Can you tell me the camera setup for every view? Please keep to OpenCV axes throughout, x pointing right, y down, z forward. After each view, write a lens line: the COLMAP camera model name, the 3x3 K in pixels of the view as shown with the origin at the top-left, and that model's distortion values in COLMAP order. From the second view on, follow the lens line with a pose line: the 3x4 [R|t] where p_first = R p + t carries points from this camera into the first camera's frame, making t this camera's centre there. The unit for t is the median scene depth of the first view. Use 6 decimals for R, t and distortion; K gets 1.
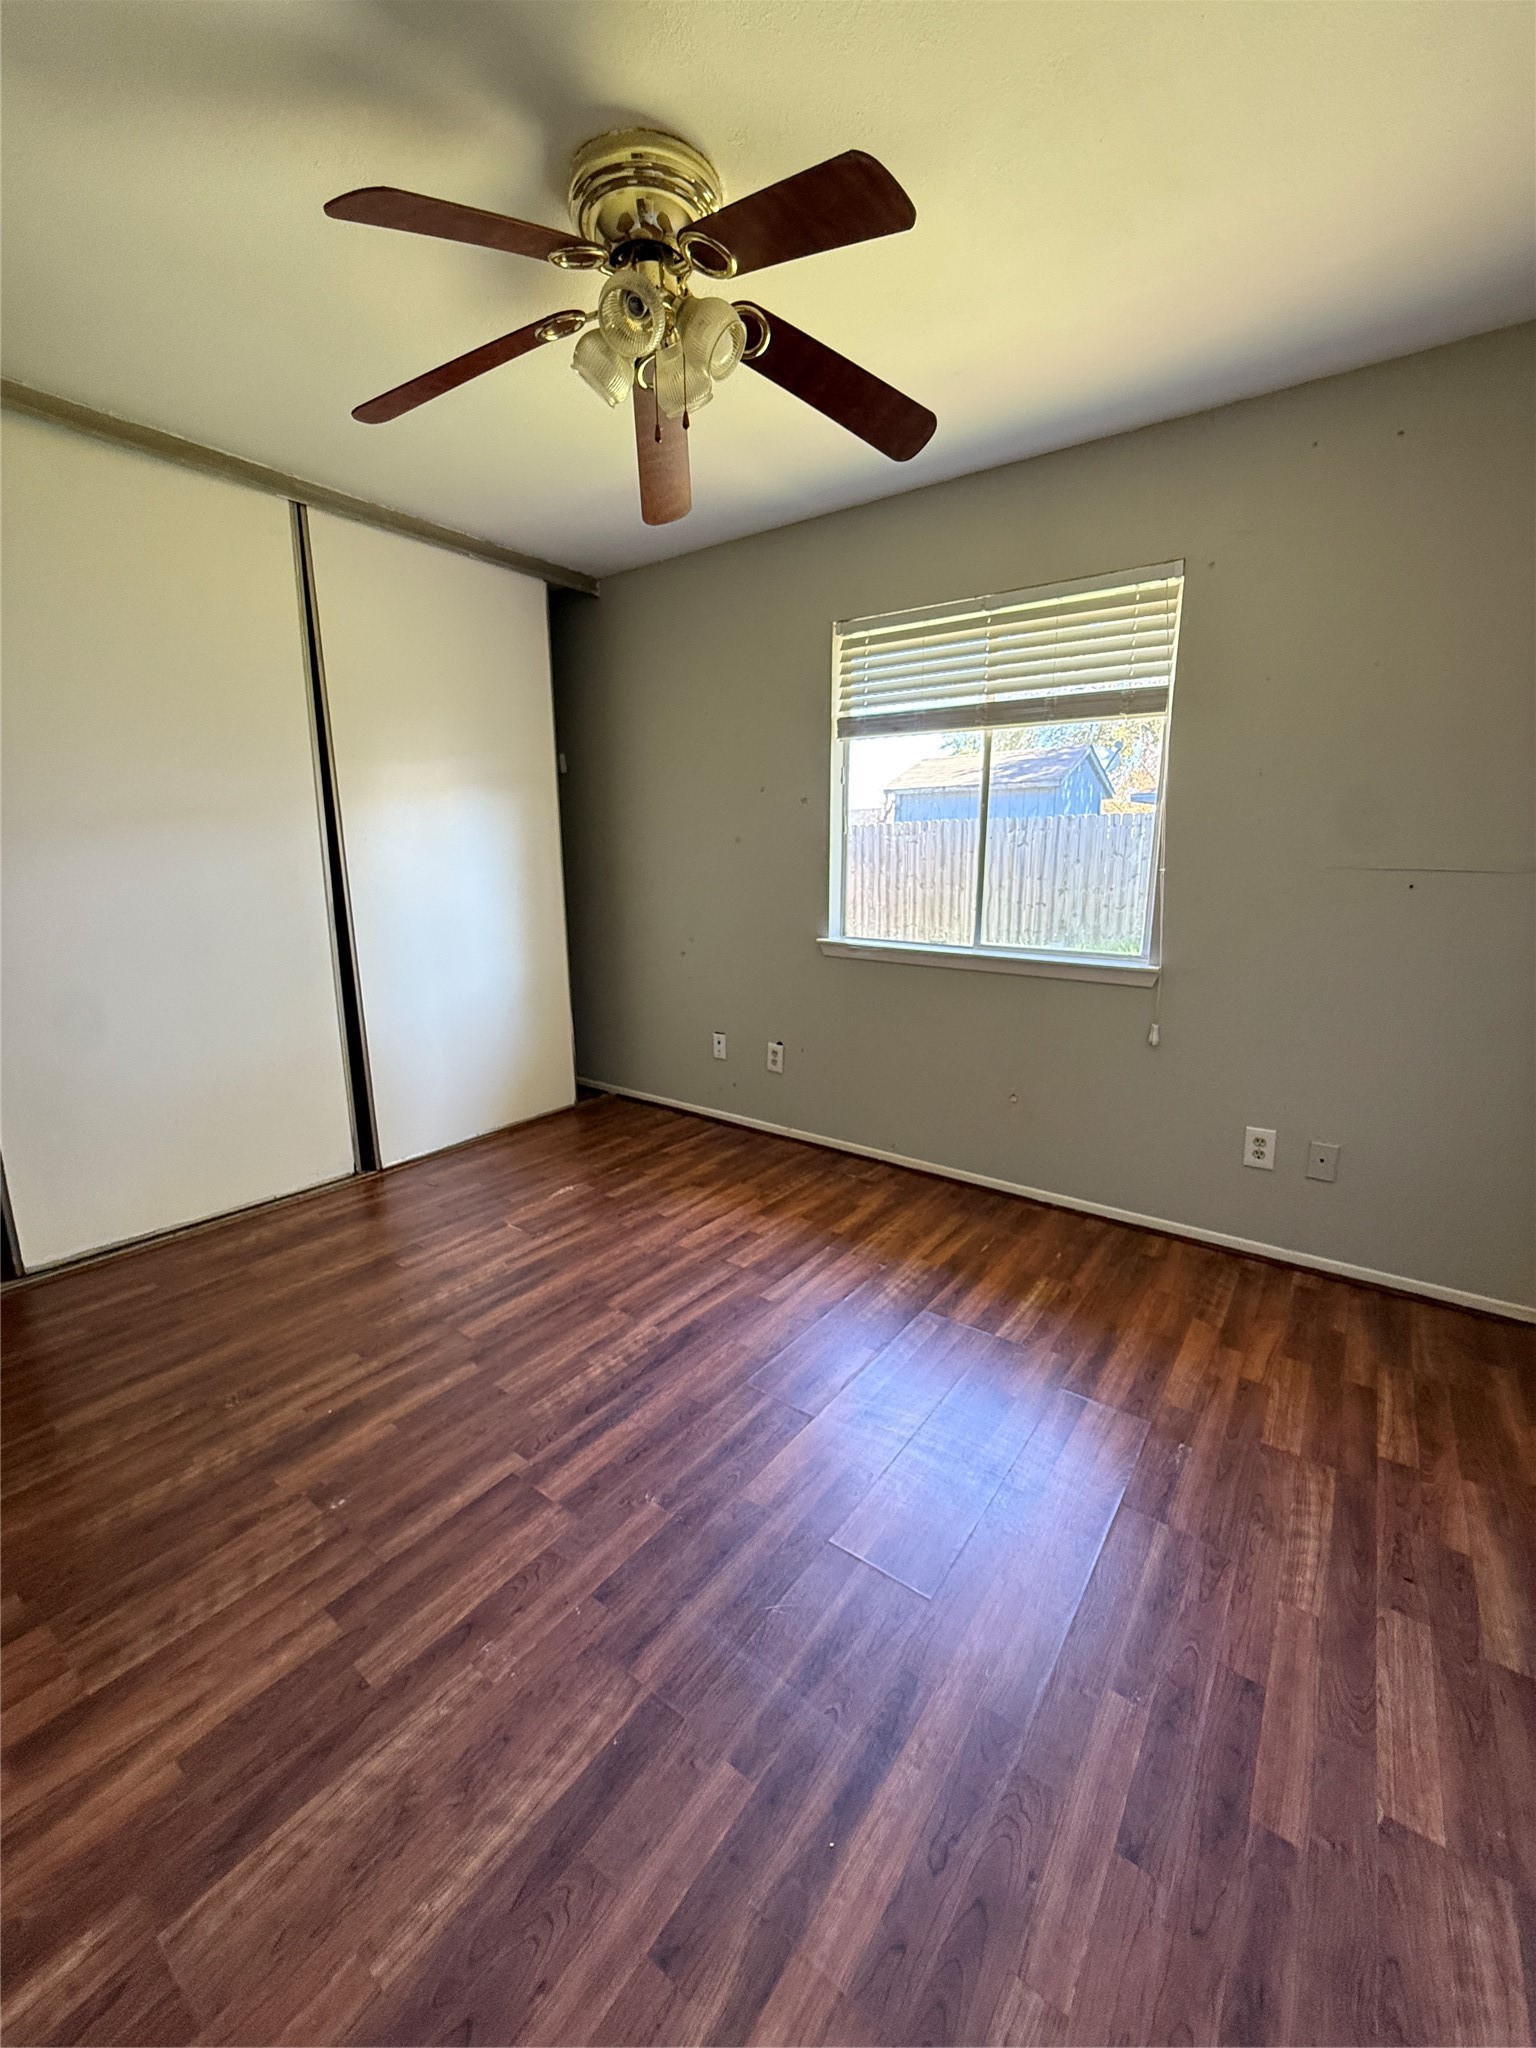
lens RADIAL K [[813.7, 0, 761.7], [0, 813.7, 1024.2], [0, 0, 1]] dist [-0.000169, -0.000132]
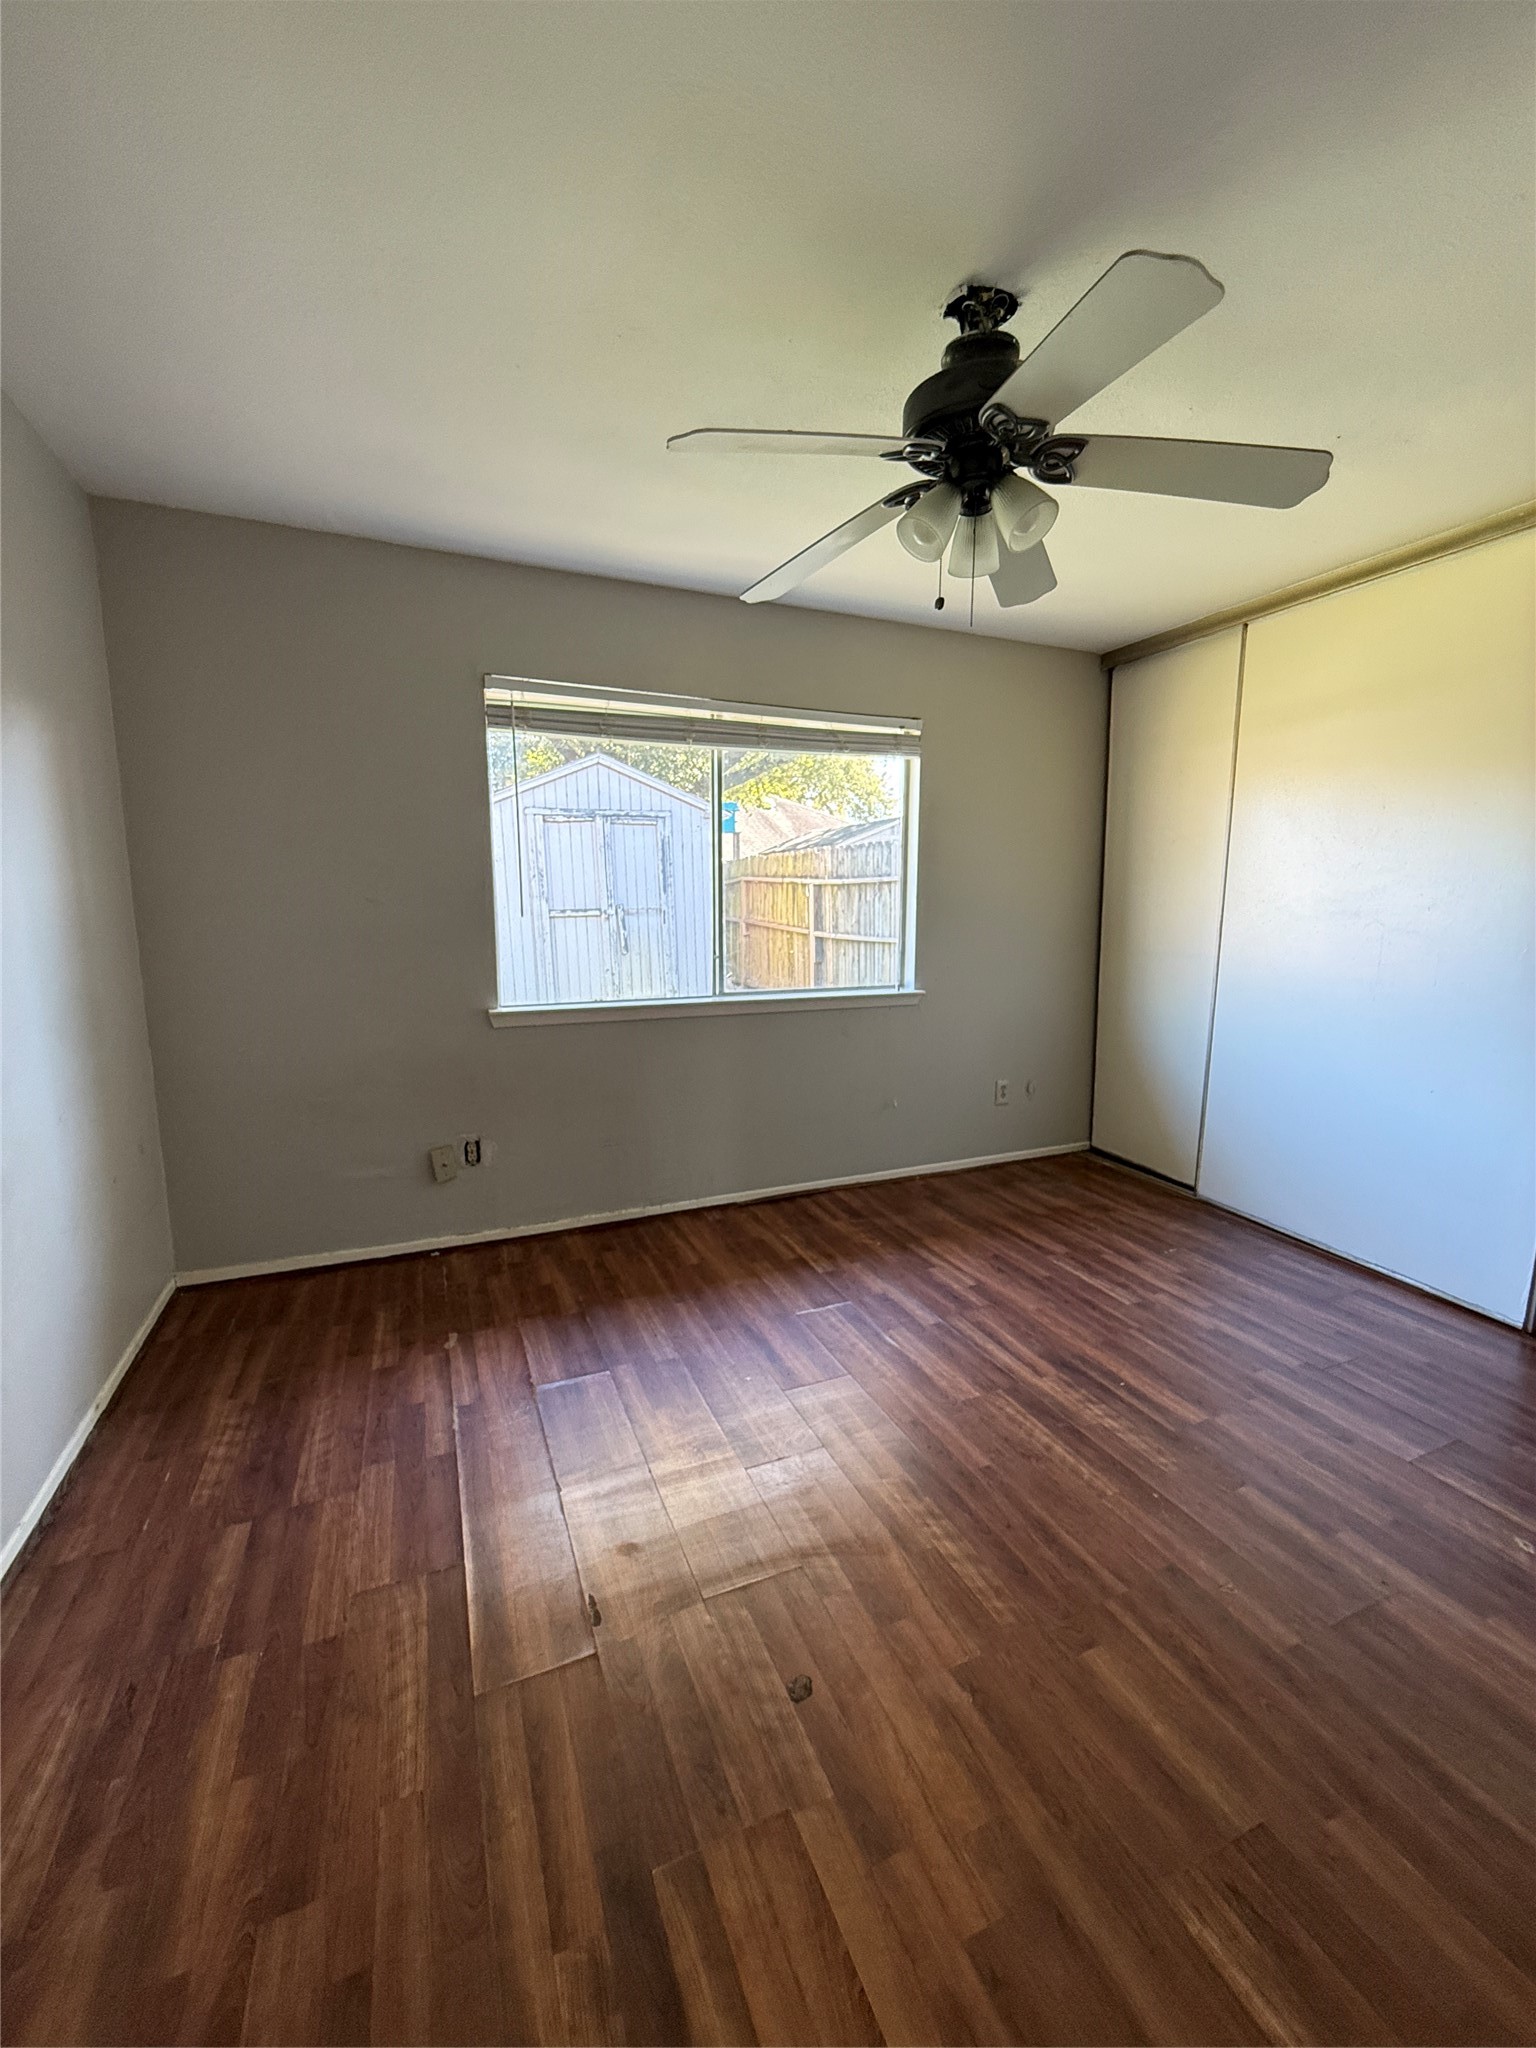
lens RADIAL K [[813.7, 0, 762.9], [0, 813.7, 1036.2], [0, 0, 1]] dist [-0.000169, -0.000132]
pose [[0.527943, -0.164671, 0.833162, -0.618165], [0.185794, 0.979653, 0.075893, -0.113049], [-0.828708, 0.114729, 0.547796, 0.370243]]
